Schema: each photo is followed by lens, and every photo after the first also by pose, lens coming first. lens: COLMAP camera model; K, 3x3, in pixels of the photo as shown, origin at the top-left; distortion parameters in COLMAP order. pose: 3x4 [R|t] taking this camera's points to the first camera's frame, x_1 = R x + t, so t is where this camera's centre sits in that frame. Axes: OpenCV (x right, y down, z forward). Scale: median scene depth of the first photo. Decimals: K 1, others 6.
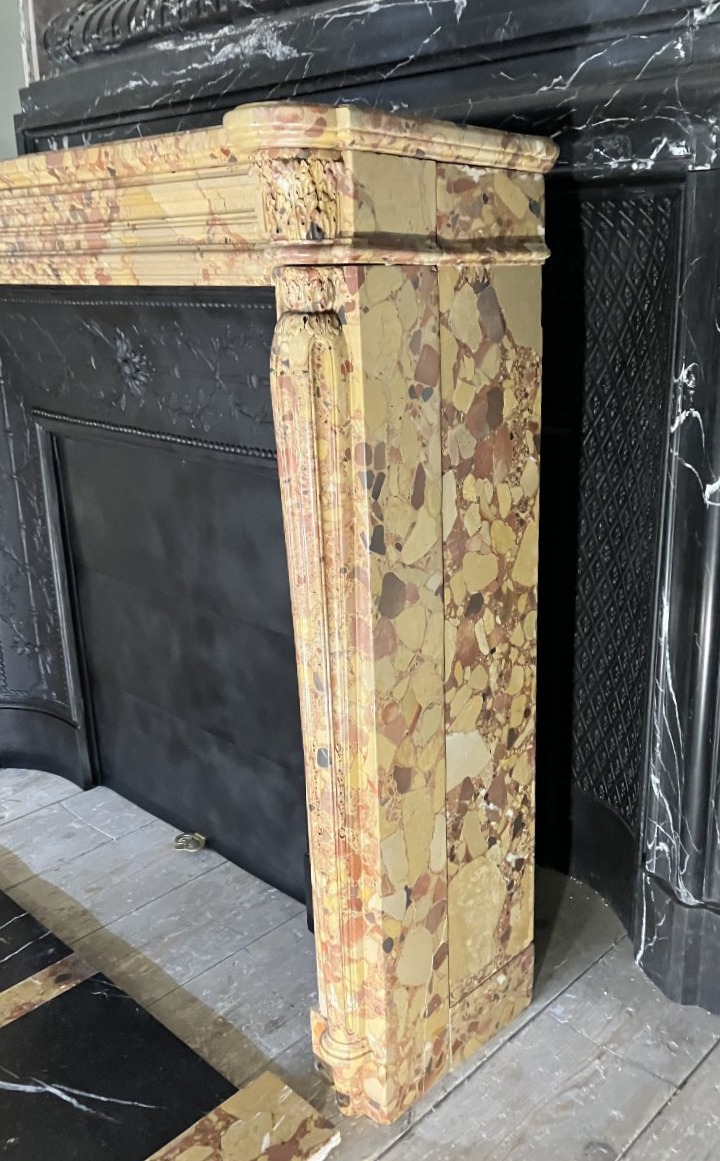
lens RADIAL K [[998.6, 0, 448.8], [0, 998.6, 584.6], [0, 0, 1]] dist [0.001181, 0.000977]
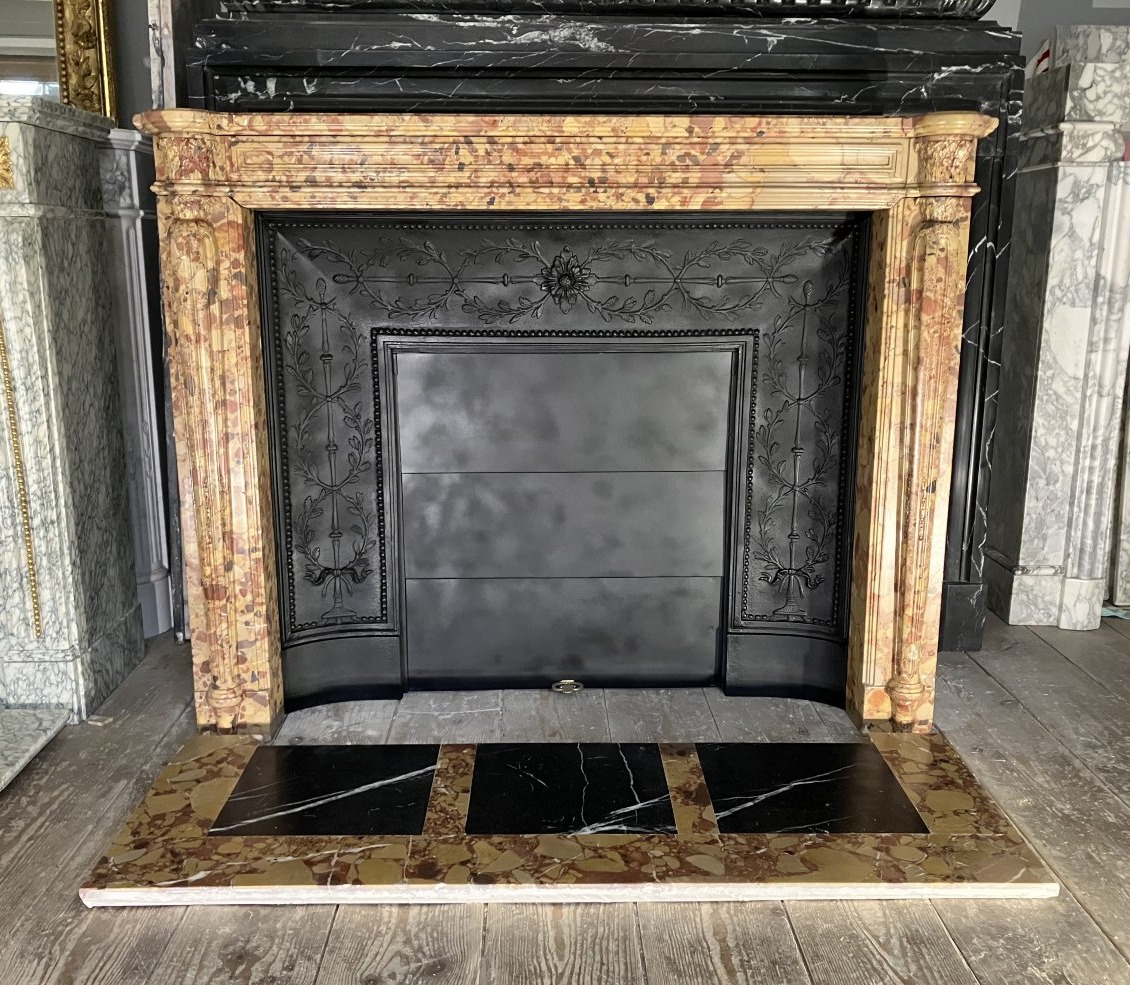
lens RADIAL K [[1099.7, 0, 564.7], [0, 1099.7, 490.9], [0, 0, 1]] dist [0.019430, -0.023395]
pose [[0.733332, -0.142605, 0.664746, -1.264667], [0.200077, 0.979723, -0.010545, 0.054249], [-0.649764, 0.140734, 0.746995, 0.014999]]
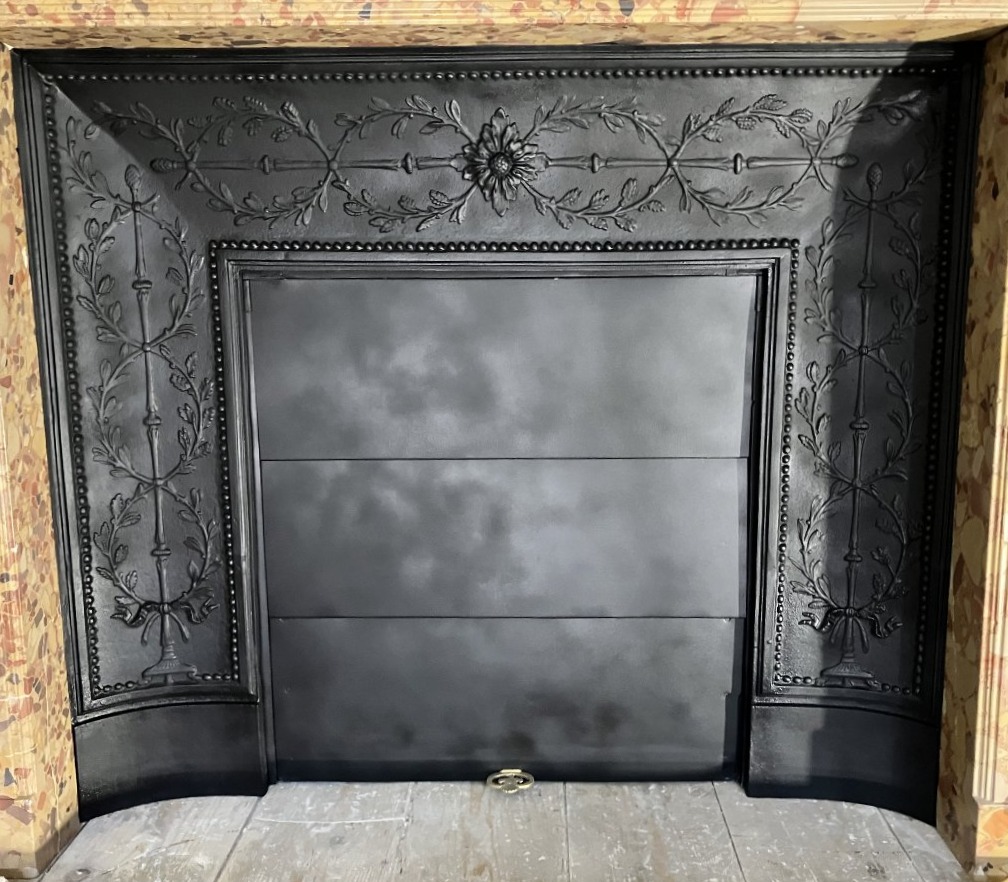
lens RADIAL K [[1007.5, 0, 532.2], [0, 1007.5, 438.2], [0, 0, 1]] dist [-0.007813, 0.026169]
pose [[0.758344, -0.106405, 0.643111, -0.847830], [0.196457, 0.978022, -0.069841, 0.063446], [-0.621546, 0.179307, 0.762581, 0.399272]]
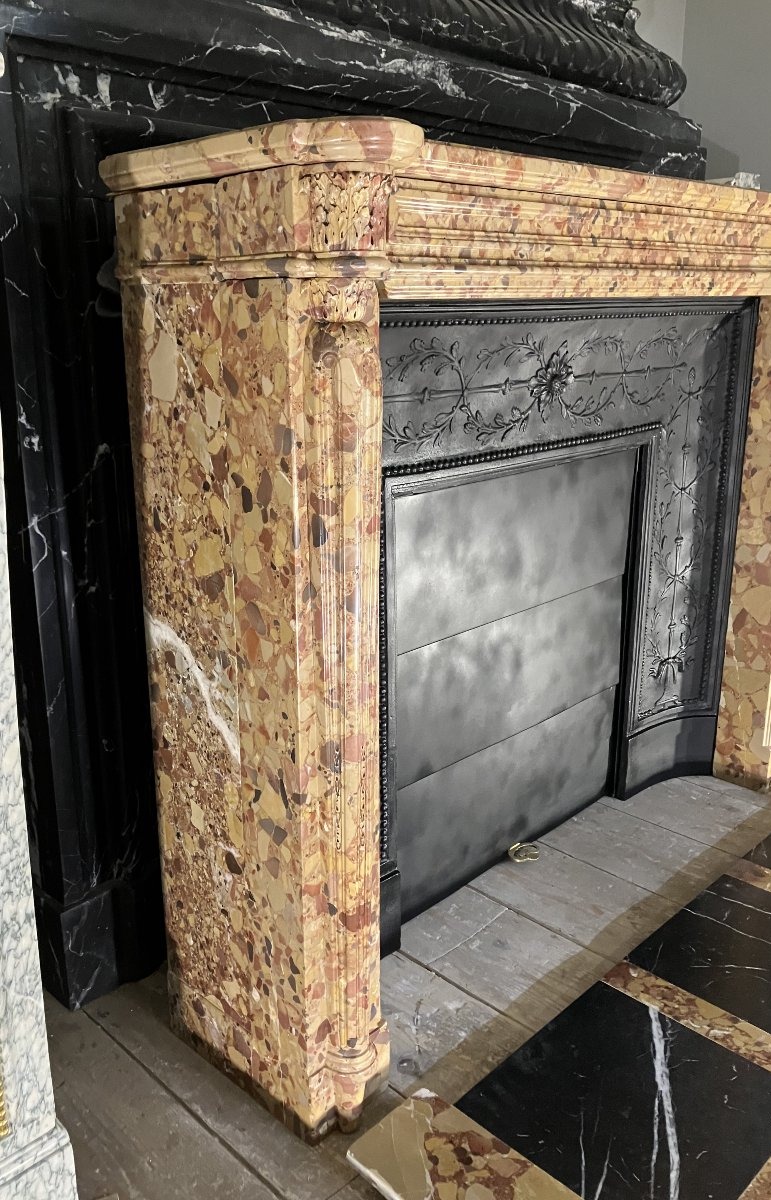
lens RADIAL K [[995.7, 0, 350.9], [0, 995.7, 599.1], [0, 0, 1]] dist [0.014174, 0.005542]
pose [[0.070833, -0.277502, 0.958110, -1.367564], [0.313491, 0.918046, 0.242722, -0.325114], [-0.946946, 0.283167, 0.152022, 1.099991]]
